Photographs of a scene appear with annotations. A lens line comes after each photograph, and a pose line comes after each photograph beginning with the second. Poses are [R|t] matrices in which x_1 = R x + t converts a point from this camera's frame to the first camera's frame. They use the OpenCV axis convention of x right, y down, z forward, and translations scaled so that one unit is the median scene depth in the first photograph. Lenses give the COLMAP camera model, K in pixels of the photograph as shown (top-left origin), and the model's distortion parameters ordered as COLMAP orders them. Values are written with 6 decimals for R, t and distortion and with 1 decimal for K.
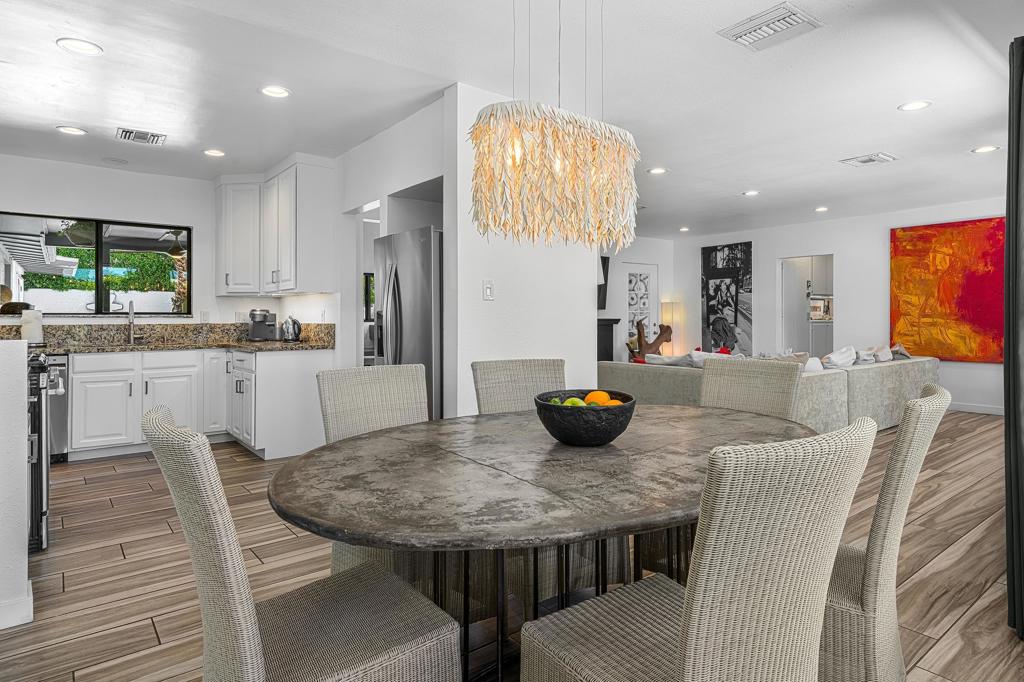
lens RADIAL K [[575.4, 0, 512.3], [0, 575.4, 315.8], [0, 0, 1]] dist [0.023426, -0.000364]
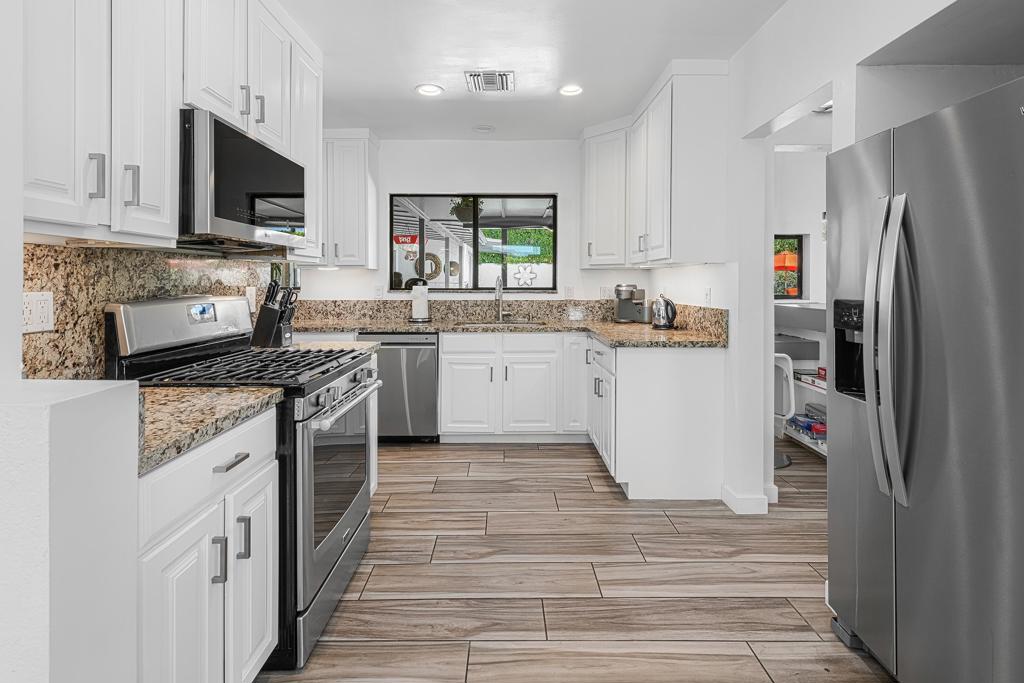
lens RADIAL K [[482.8, 0, 511.7], [0, 482.8, 282.5], [0, 0, 1]] dist [0.001309, 0.000050]
pose [[0.787286, 0.003947, -0.616575, -0.152895], [-0.001852, 0.999990, 0.004038, -0.017964], [0.616585, -0.002037, 0.787286, 0.388976]]
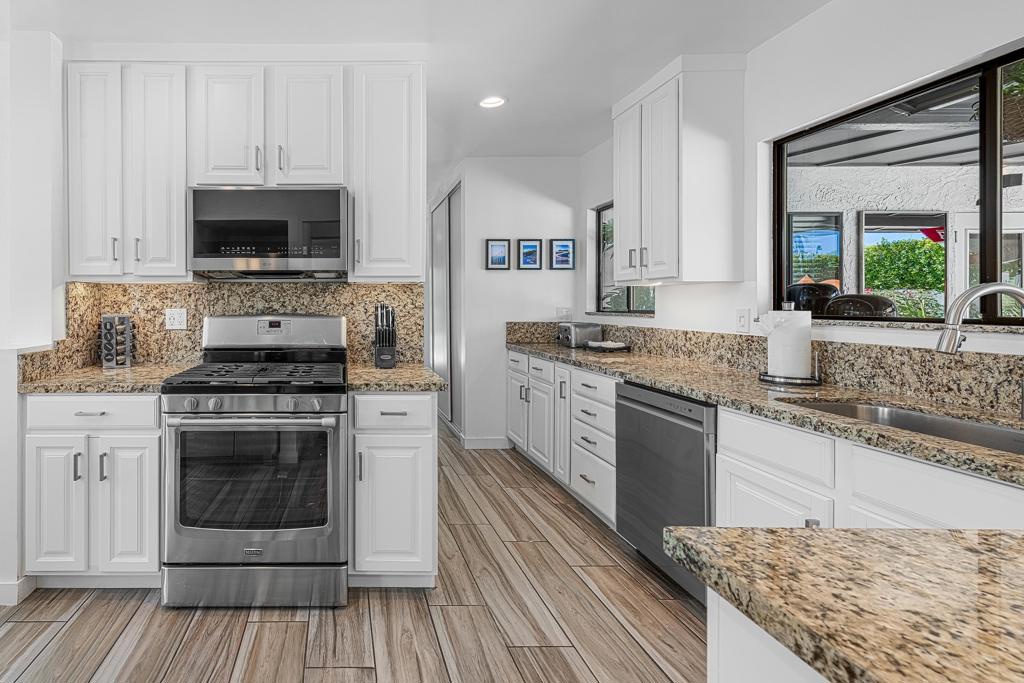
lens RADIAL K [[567.2, 0, 511.1], [0, 567.2, 305.6], [0, 0, 1]] dist [0.005845, 0.001308]
pose [[-0.617034, 0.003982, -0.786927, -0.248476], [0.003299, 0.999992, 0.002473, -0.015266], [0.786930, -0.001070, -0.617042, 0.988842]]
